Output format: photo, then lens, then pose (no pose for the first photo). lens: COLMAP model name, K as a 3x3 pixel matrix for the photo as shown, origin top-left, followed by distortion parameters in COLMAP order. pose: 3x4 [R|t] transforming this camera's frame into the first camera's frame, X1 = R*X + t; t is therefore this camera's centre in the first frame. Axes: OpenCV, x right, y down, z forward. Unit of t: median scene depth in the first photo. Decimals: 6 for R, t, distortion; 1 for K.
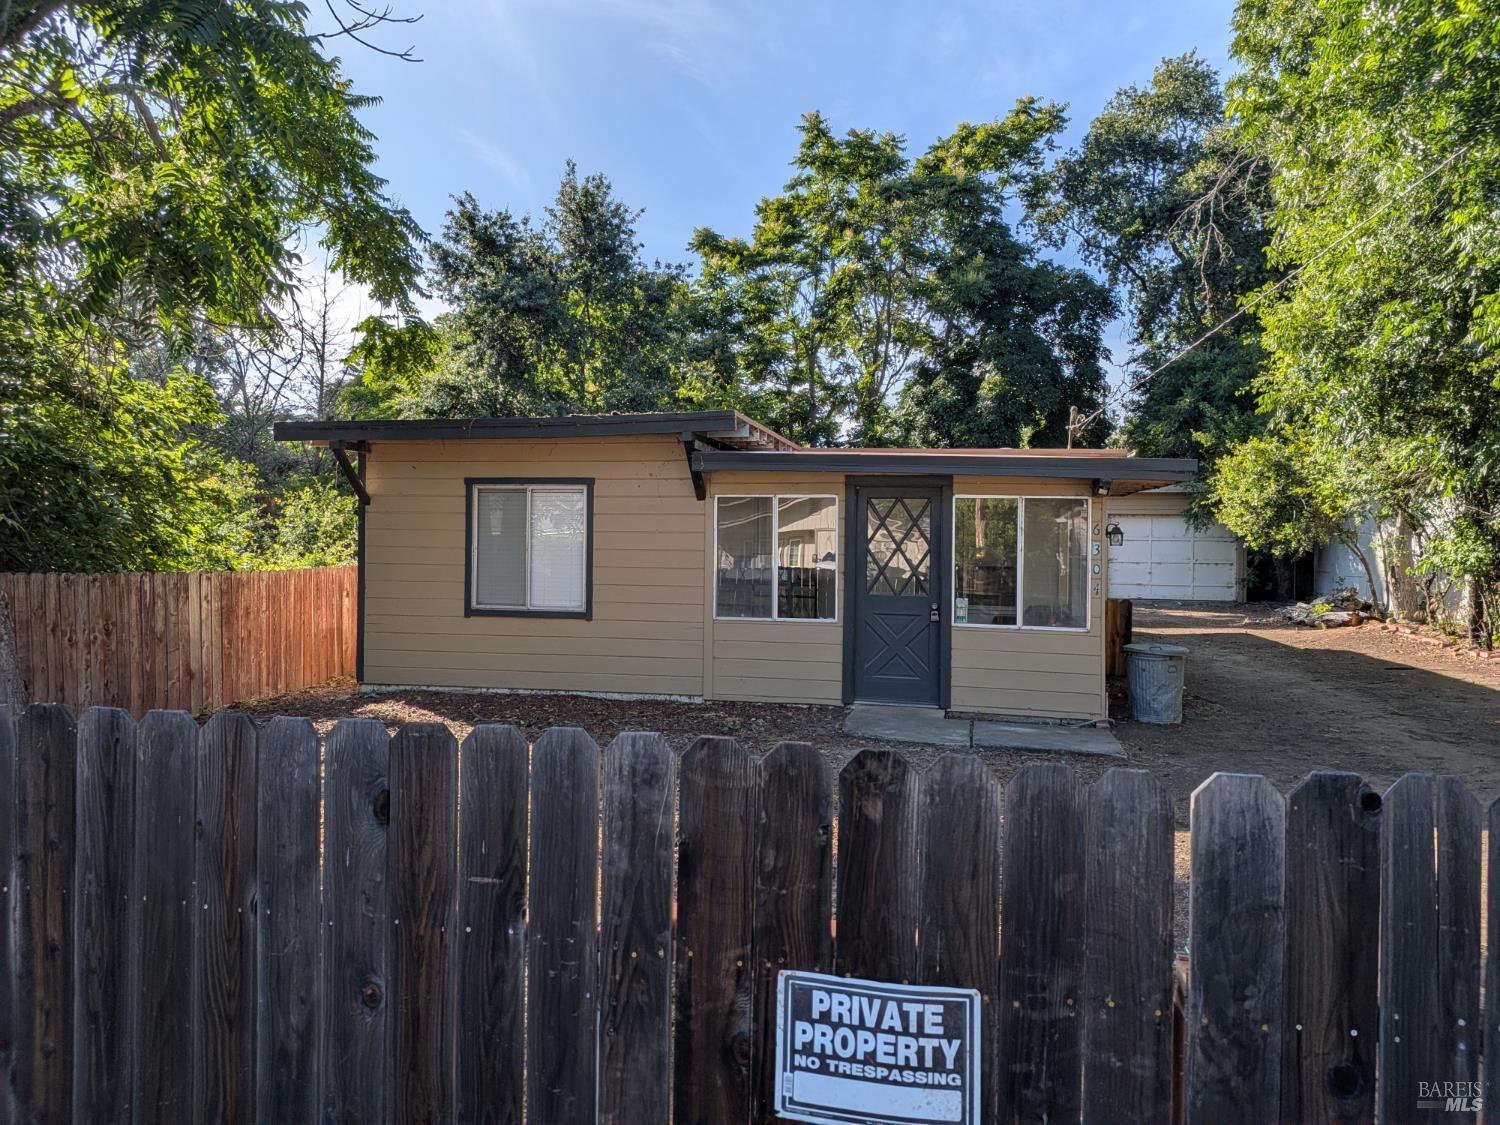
lens RADIAL K [[988.4, 0, 750.0], [0, 988.4, 562.5], [0, 0, 1]] dist [0.107004, -0.150926]
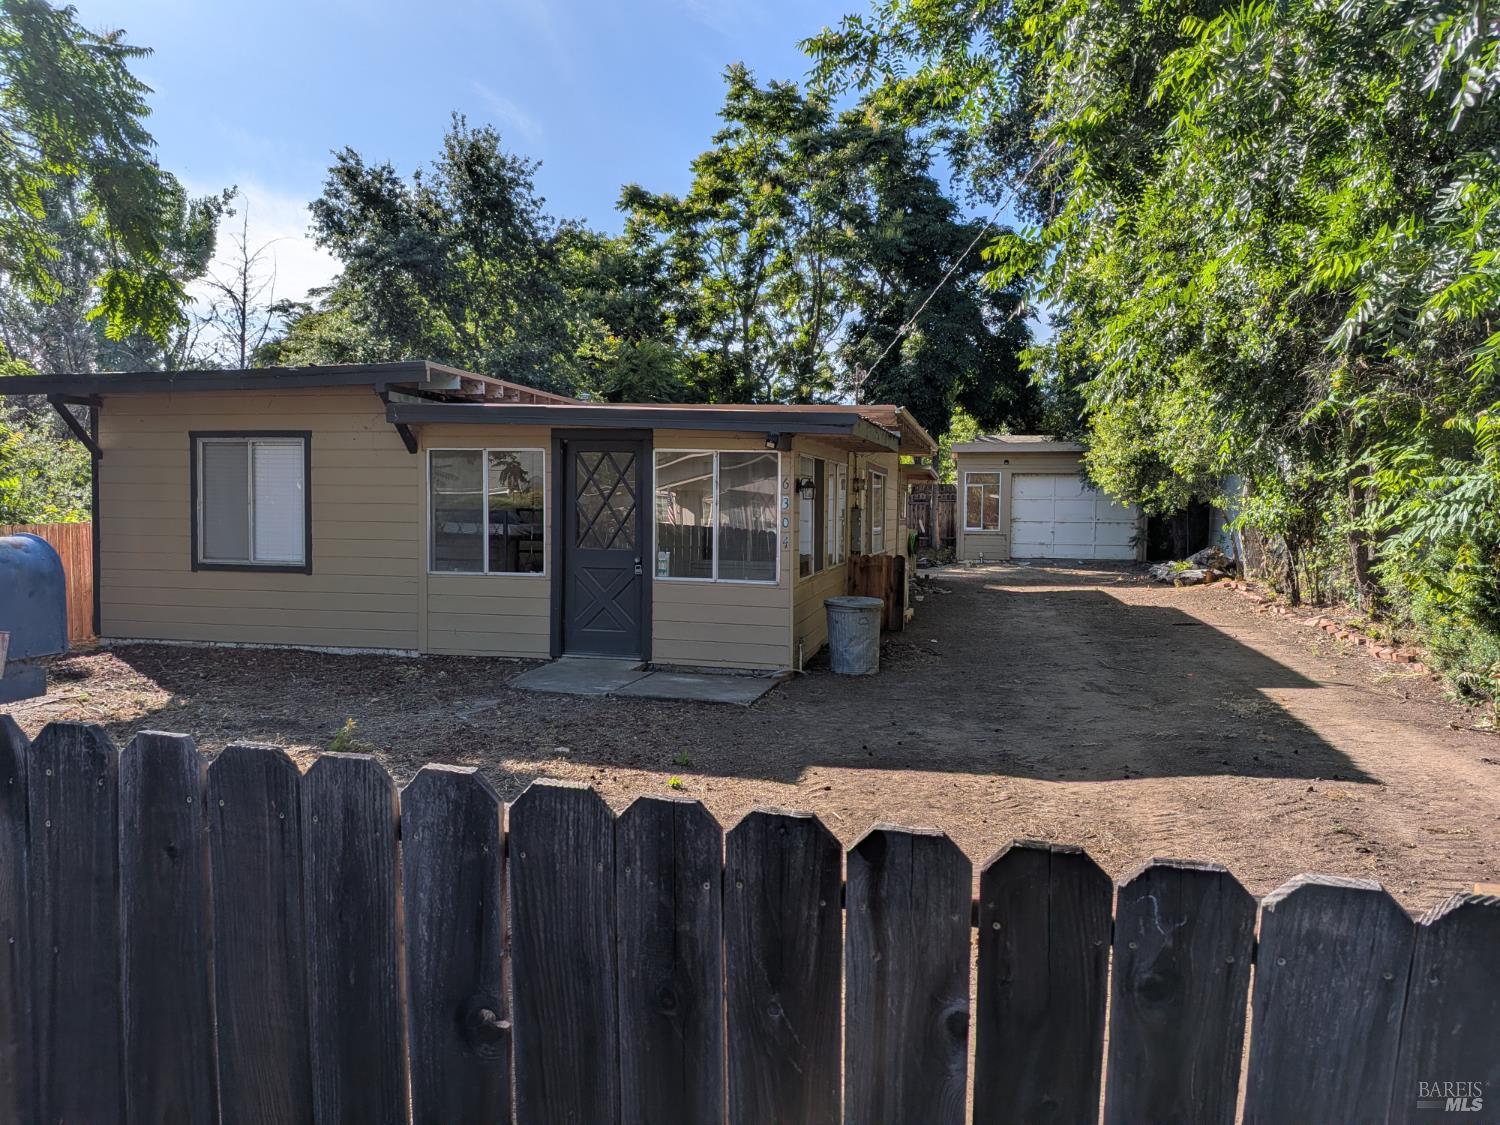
lens RADIAL K [[988.4, 0, 750.0], [0, 988.4, 562.5], [0, 0, 1]] dist [0.107004, -0.150926]
pose [[0.999964, 0.000258, -0.008490, 0.117048], [0.000060, 0.999302, 0.037368, 0.003511], [0.008494, -0.037367, 0.999266, -0.000799]]
